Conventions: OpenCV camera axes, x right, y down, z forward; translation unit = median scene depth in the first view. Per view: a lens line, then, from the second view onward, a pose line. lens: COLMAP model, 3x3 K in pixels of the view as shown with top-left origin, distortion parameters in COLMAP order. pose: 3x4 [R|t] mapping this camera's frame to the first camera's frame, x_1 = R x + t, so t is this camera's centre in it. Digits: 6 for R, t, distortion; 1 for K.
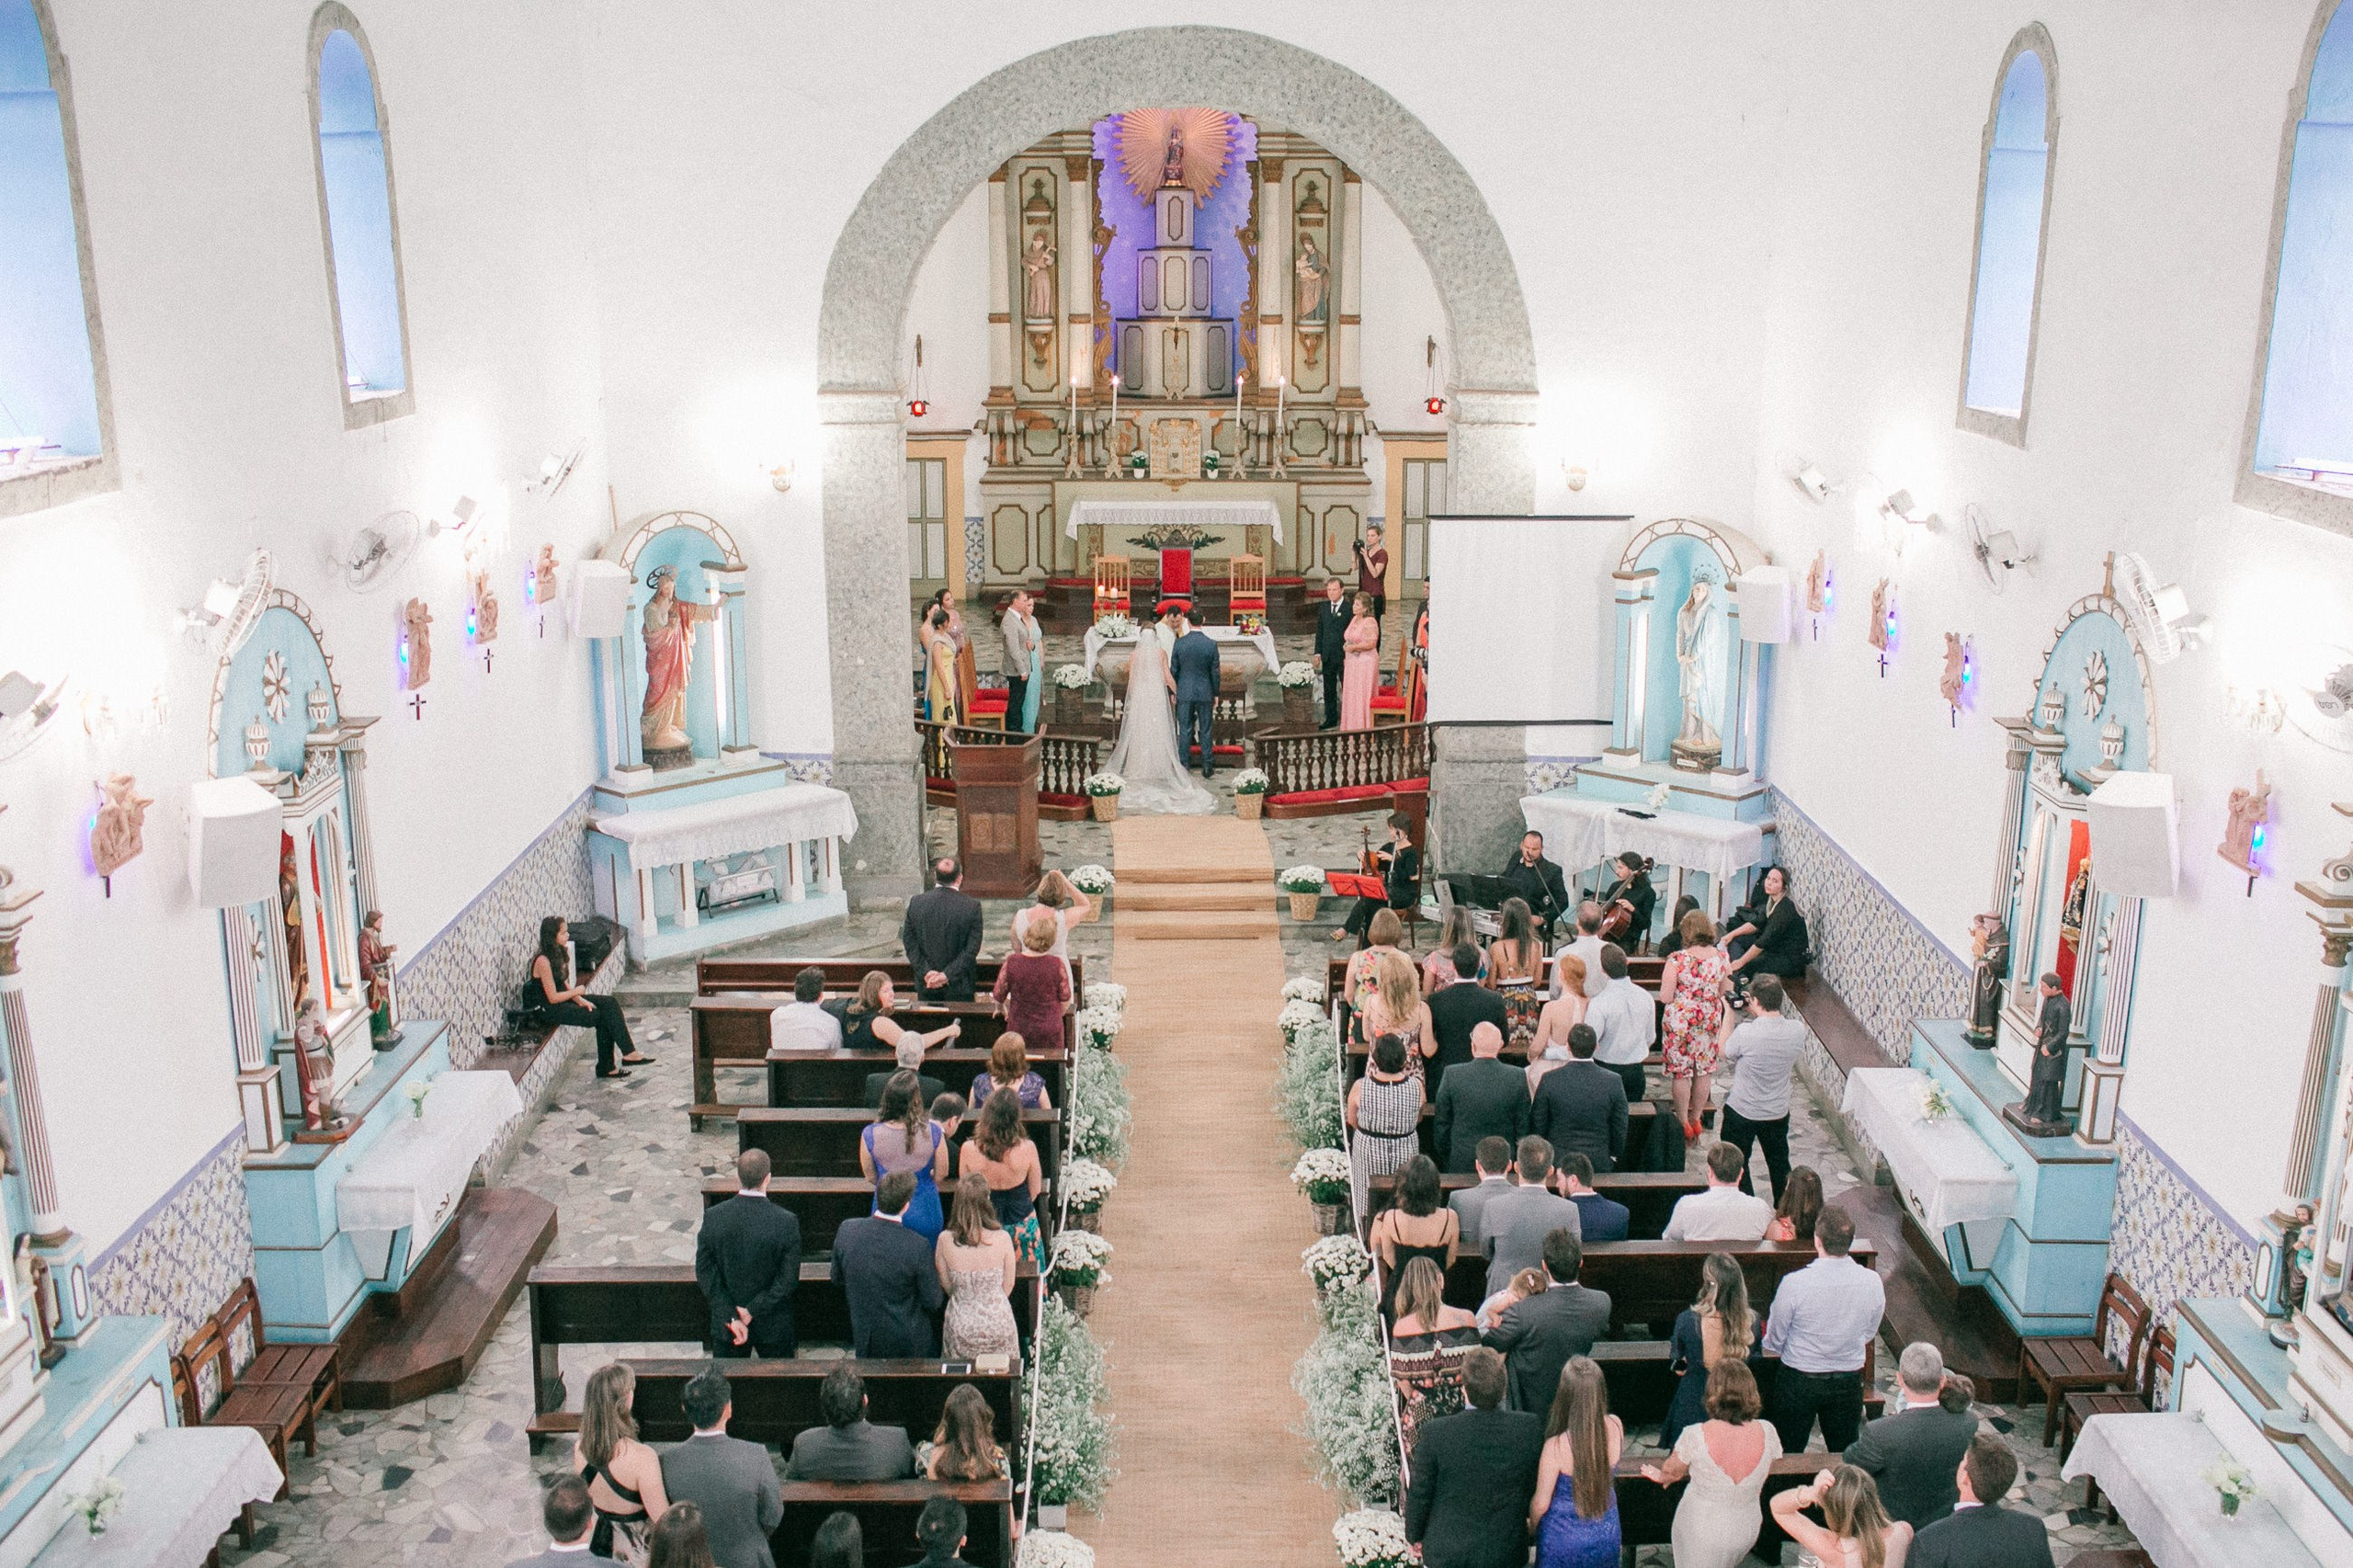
lens RADIAL K [[2281.6, 0, 1176.5], [0, 2281.6, 784.0], [0, 0, 1]] dist [0.000449, -0.000114]
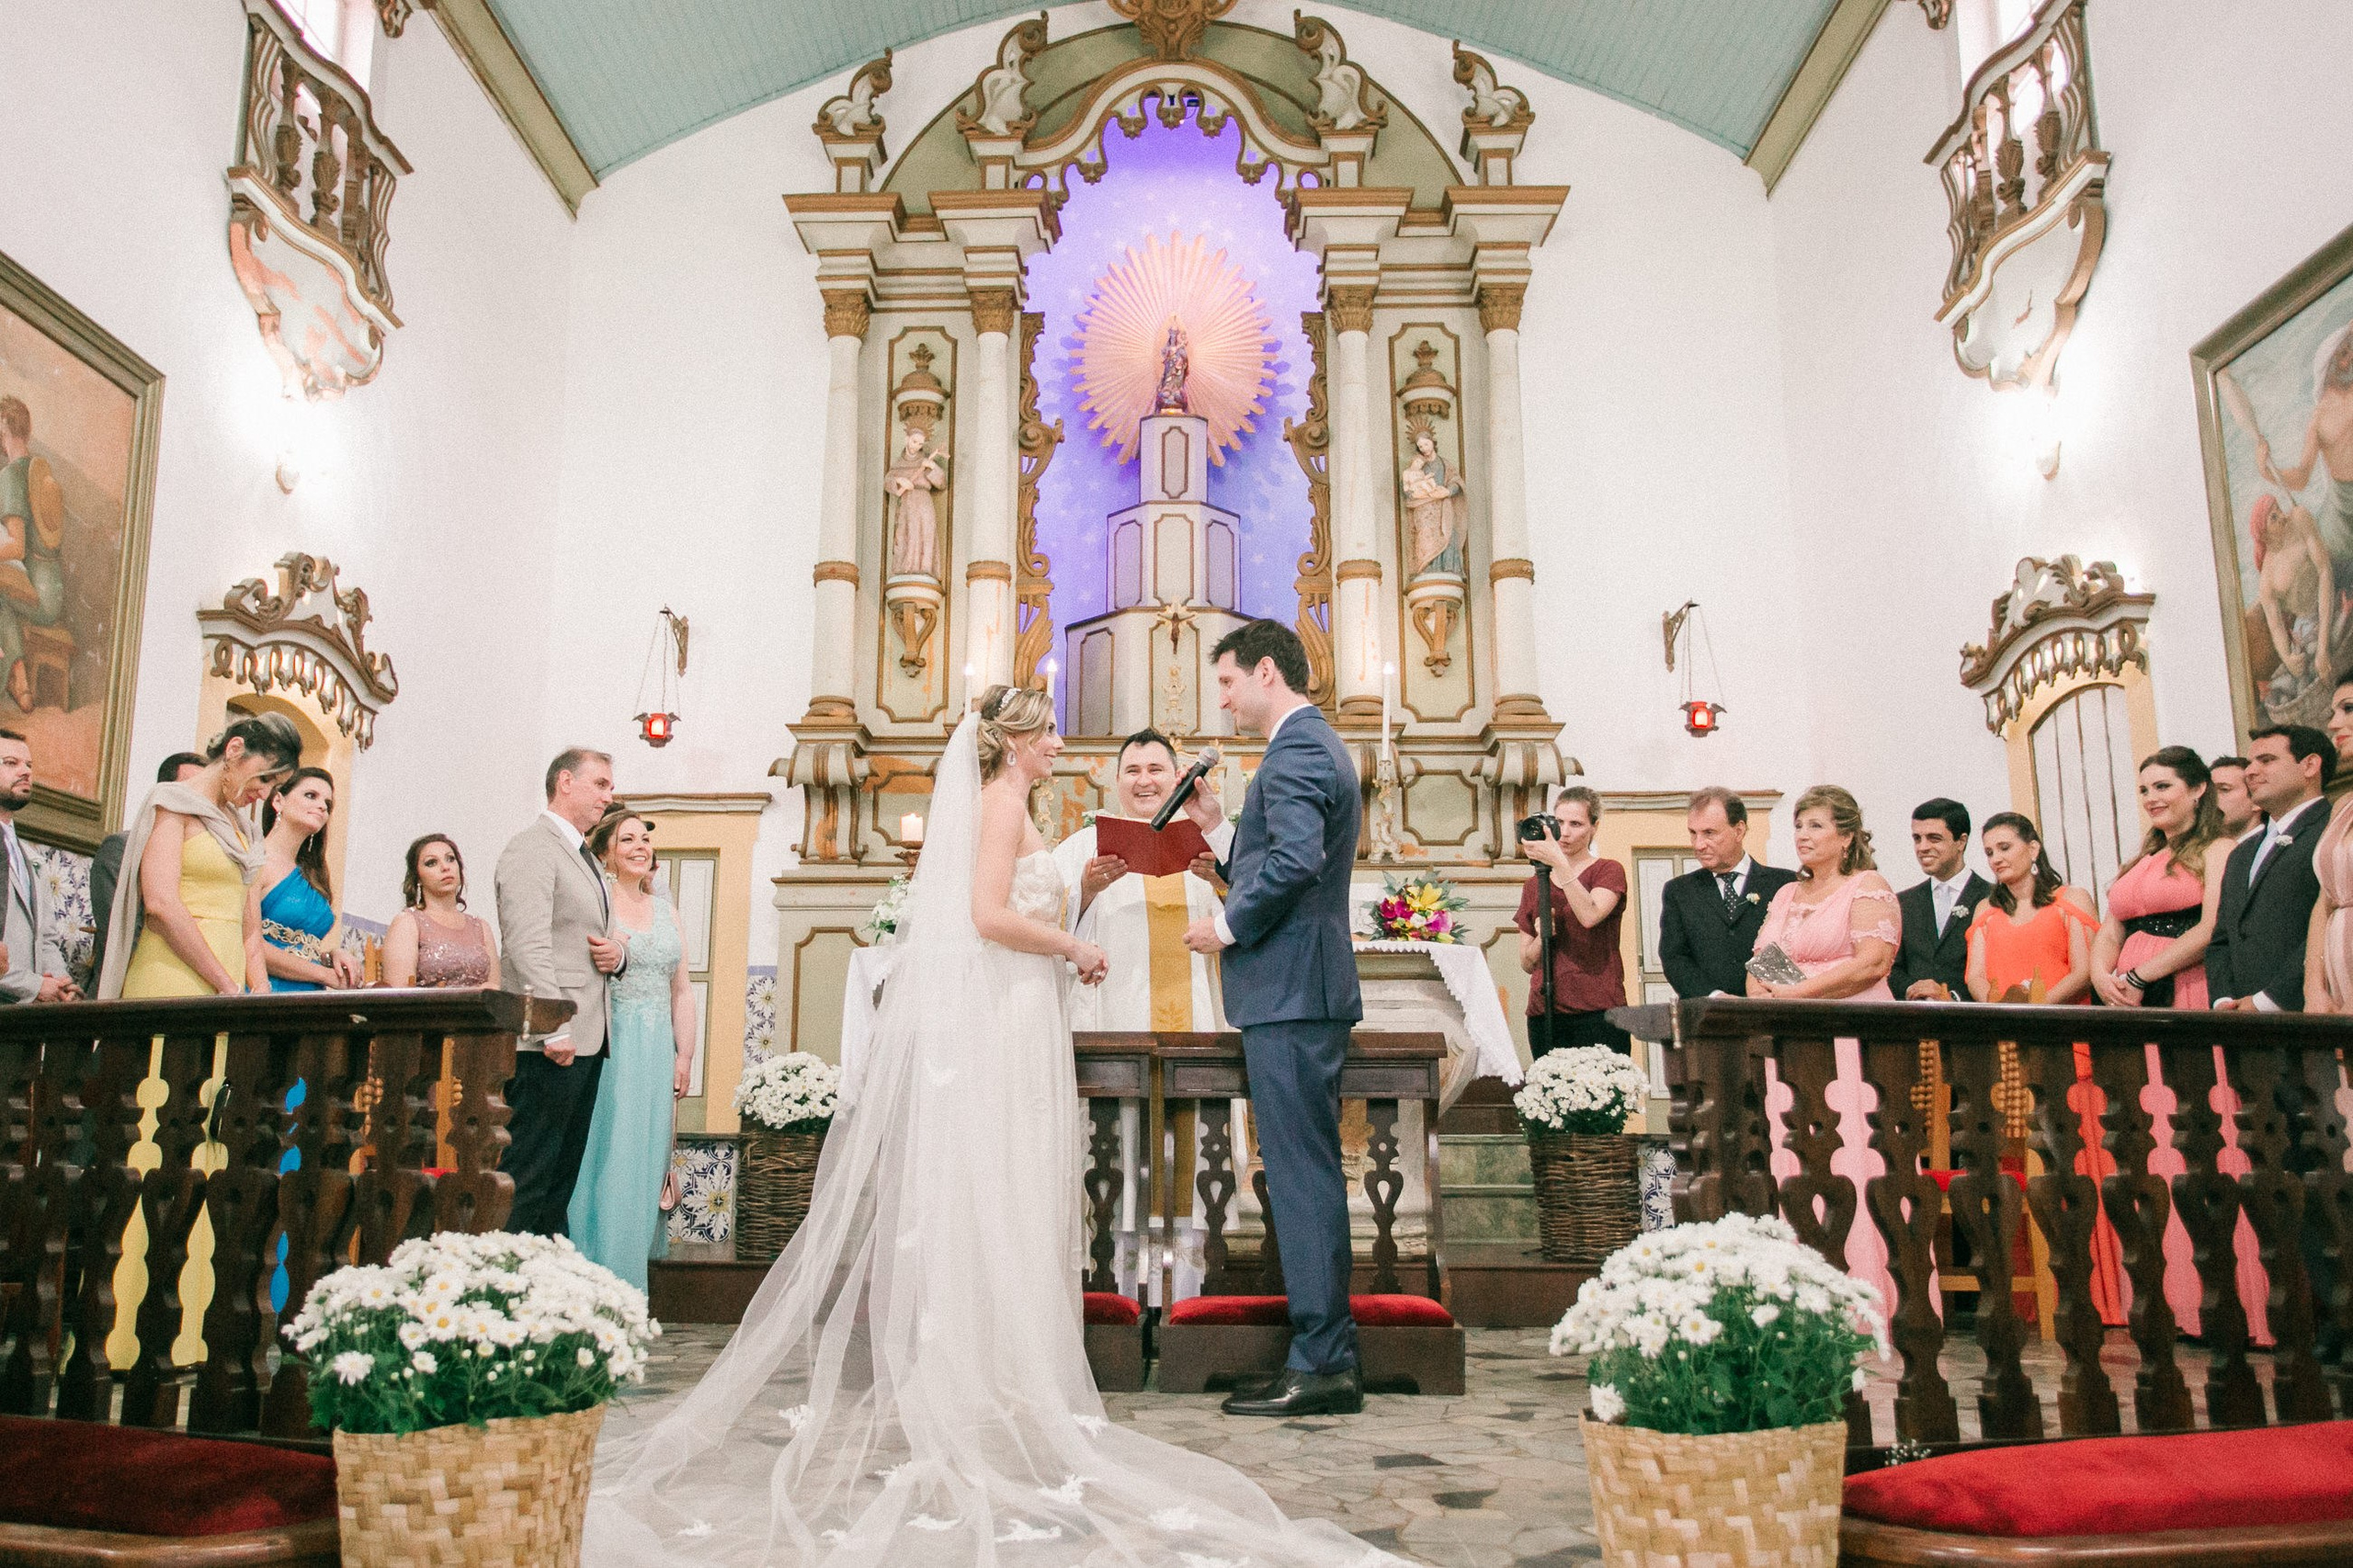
lens RADIAL K [[1726.0, 0, 1143.8], [0, 1726.0, 780.8], [0, 0, 1]] dist [-0.046105, 0.000132]
pose [[0.999470, -0.003434, -0.032380, 0.005452], [-0.010776, 0.903501, -0.428450, 0.005926], [0.030727, 0.428572, 0.902985, 0.664989]]
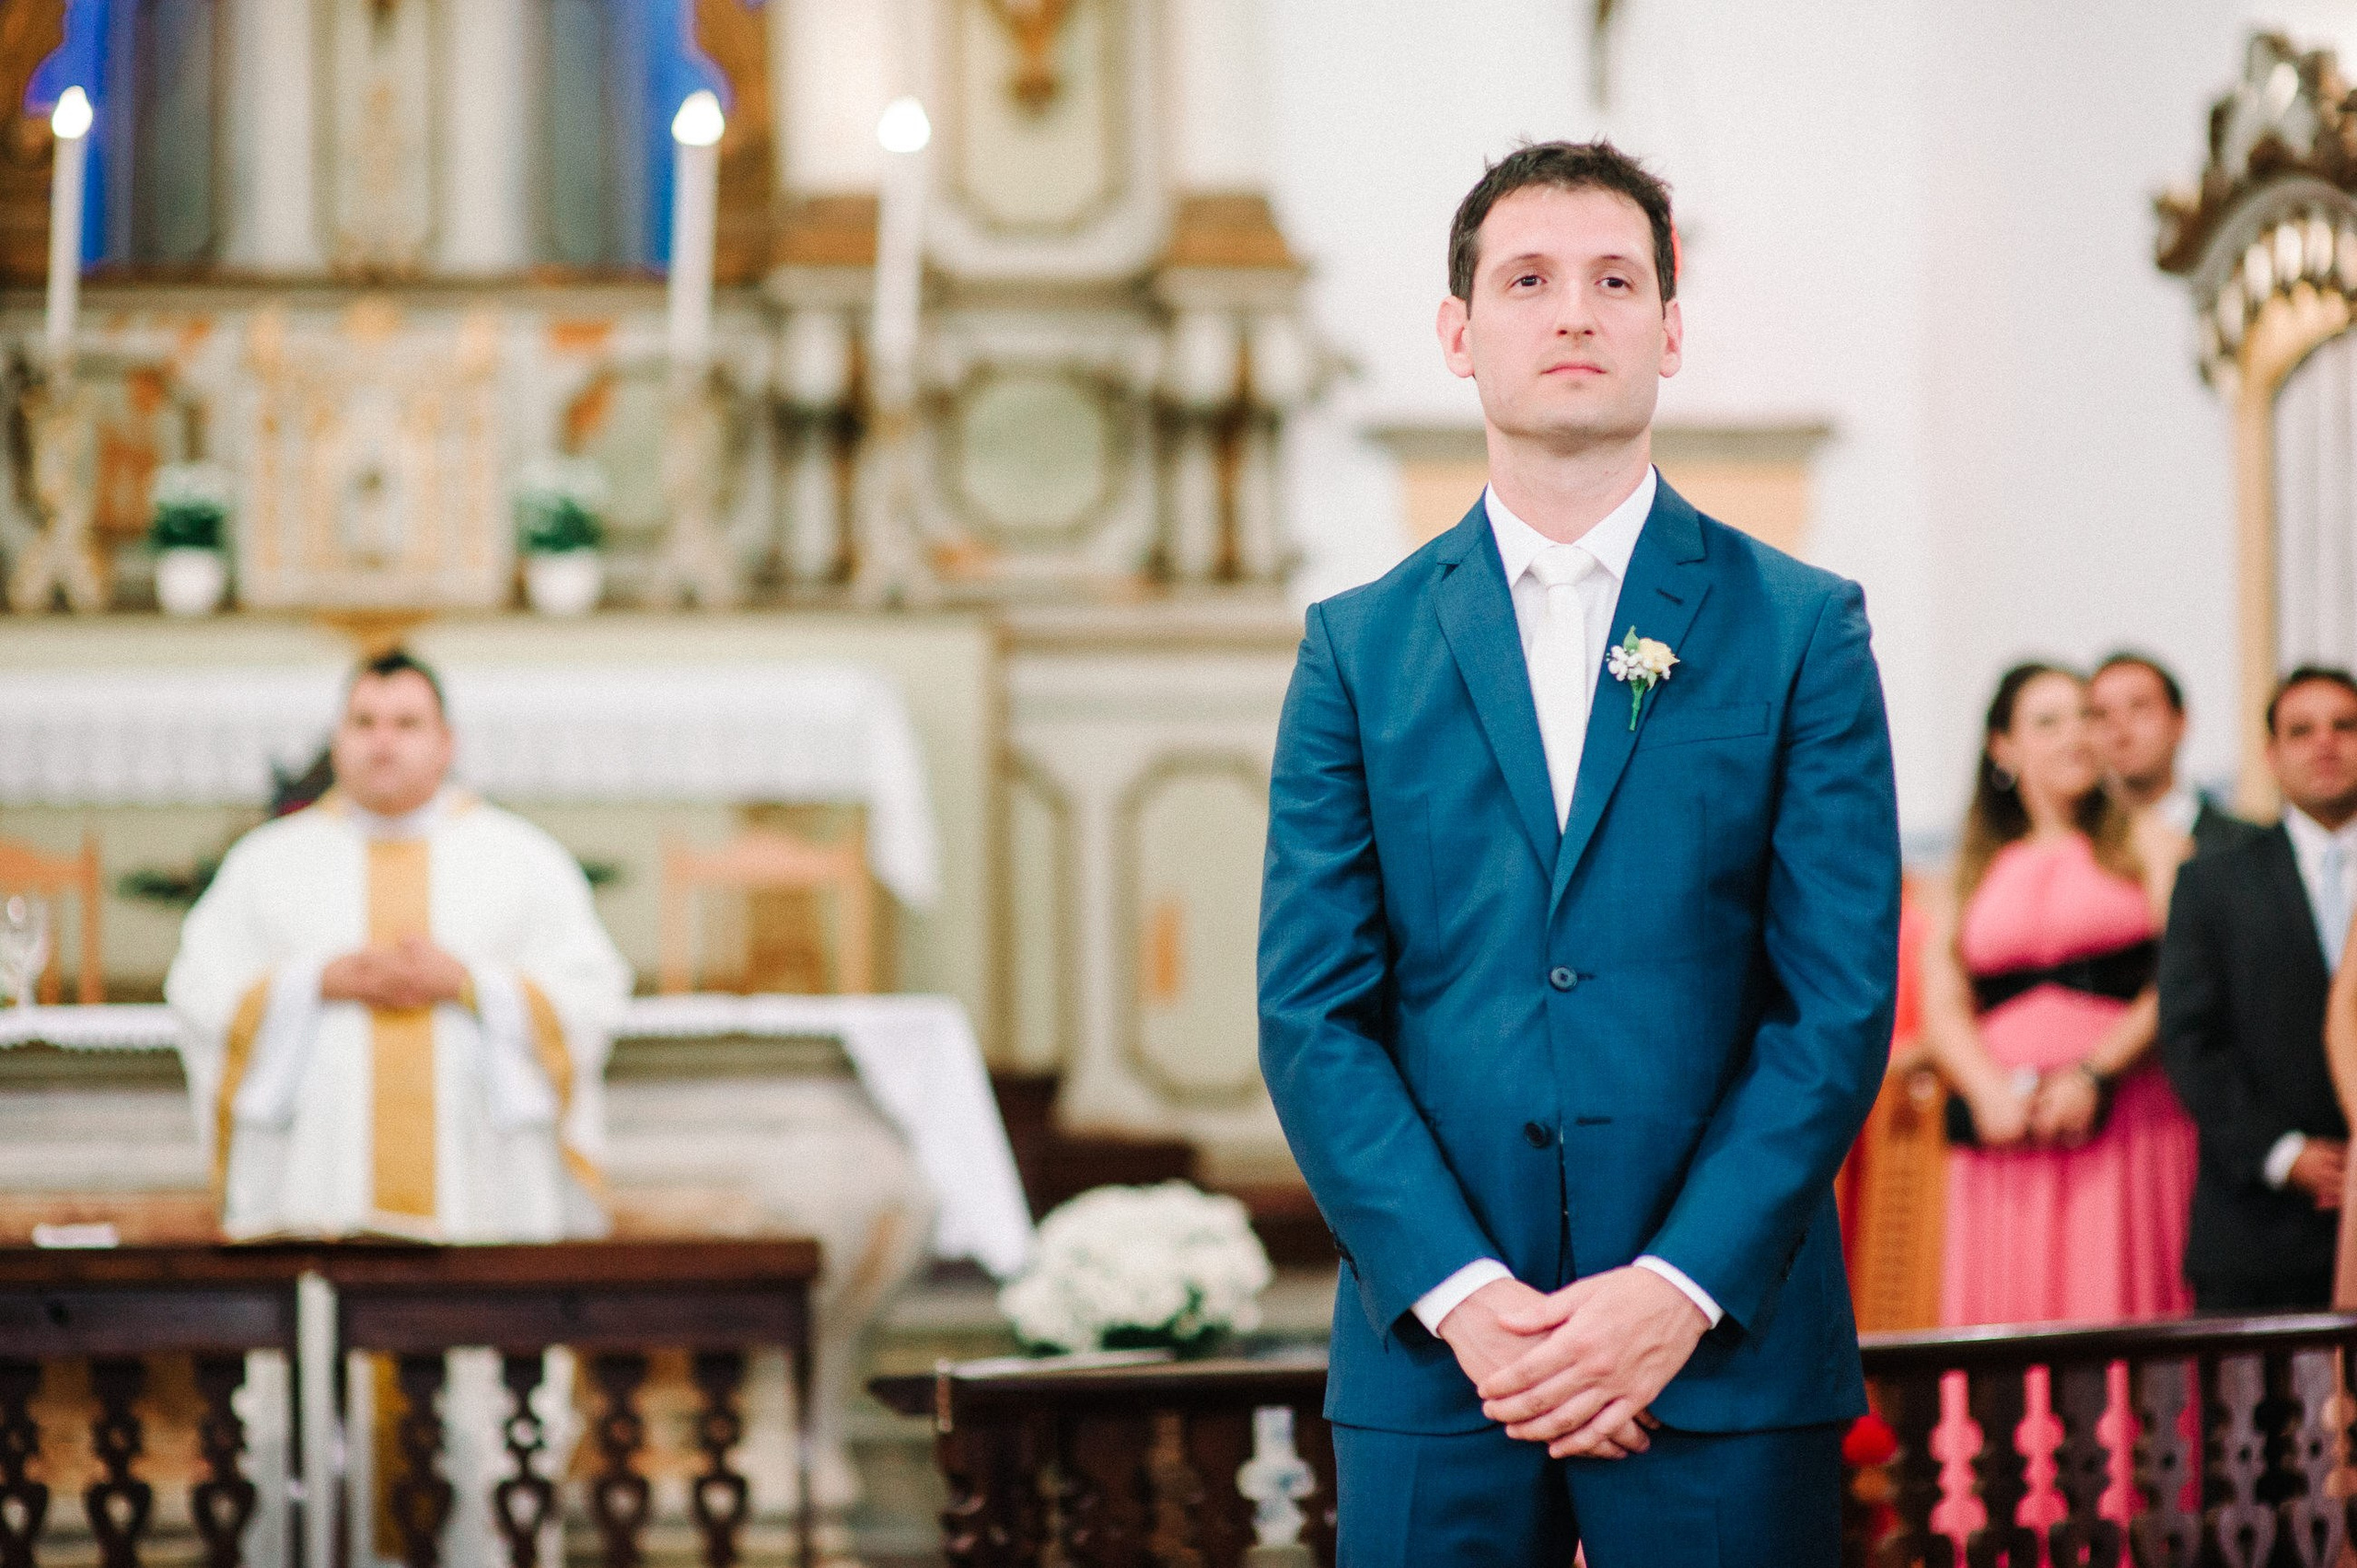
lens RADIAL K [[5196.9, 0, 1178.5], [0, 5196.9, 784.0], [0, 0, 1]] dist [-0.013229, -0.124722]
pose [[0.991823, -0.006734, 0.127444, 0.011221], [0.043545, 0.956535, -0.288349, 0.013285], [-0.119963, 0.291541, 0.949006, 0.570507]]
